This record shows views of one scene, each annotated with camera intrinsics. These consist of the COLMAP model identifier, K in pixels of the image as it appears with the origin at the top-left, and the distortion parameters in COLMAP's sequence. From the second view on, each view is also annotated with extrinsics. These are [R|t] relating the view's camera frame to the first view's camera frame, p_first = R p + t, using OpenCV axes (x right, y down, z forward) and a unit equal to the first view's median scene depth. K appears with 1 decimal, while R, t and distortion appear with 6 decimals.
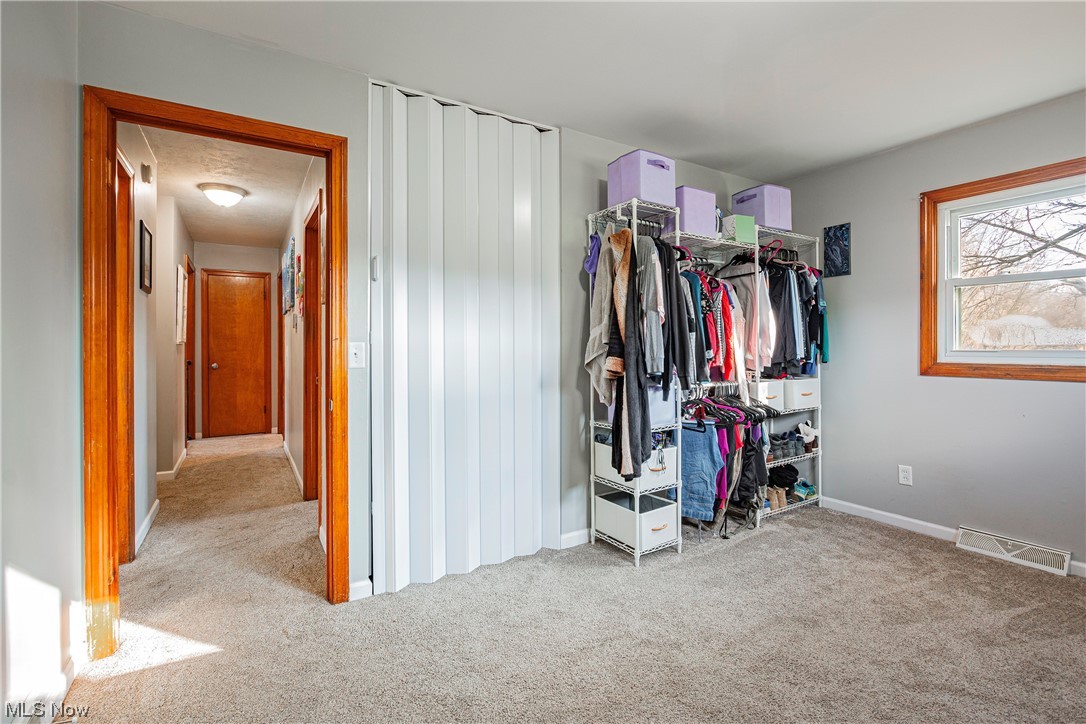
lens RADIAL K [[484.0, 0, 528.0], [0, 484.0, 341.0], [0, 0, 1]] dist [0.004623, 0.000474]
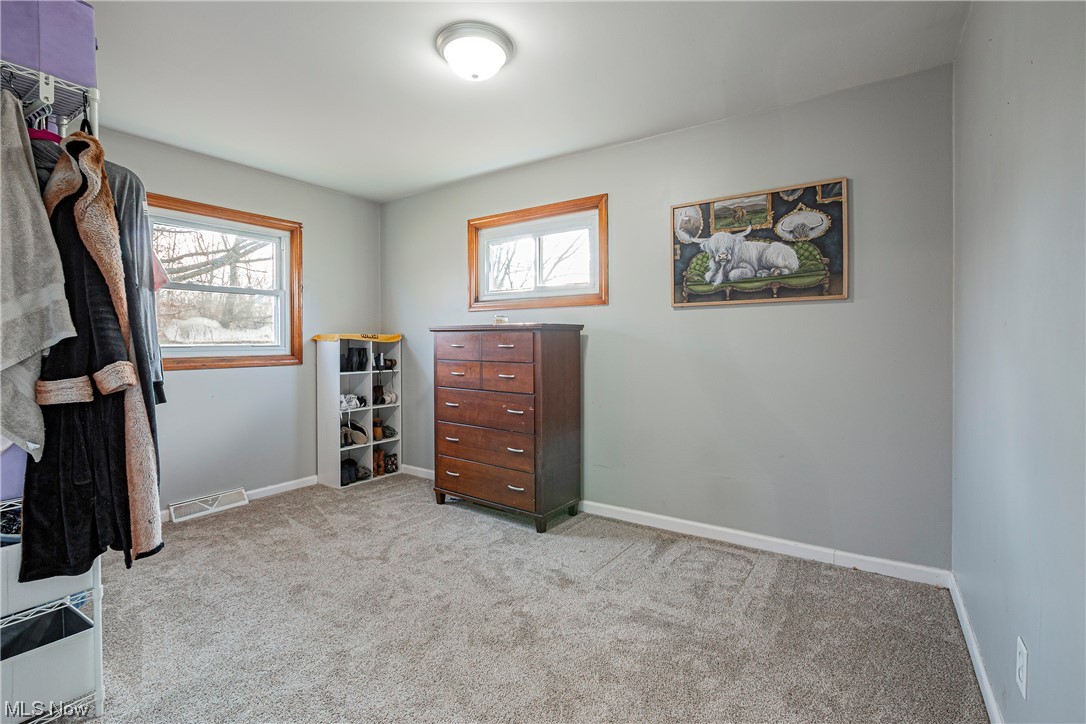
lens RADIAL K [[484.0, 0, 548.0], [0, 484.0, 354.8], [0, 0, 1]] dist [0.004623, 0.000474]
pose [[-0.401729, -0.018195, 0.915578, -0.553413], [-0.000841, 0.999810, 0.019500, 0.018921], [-0.915758, 0.007063, -0.401668, 0.776960]]
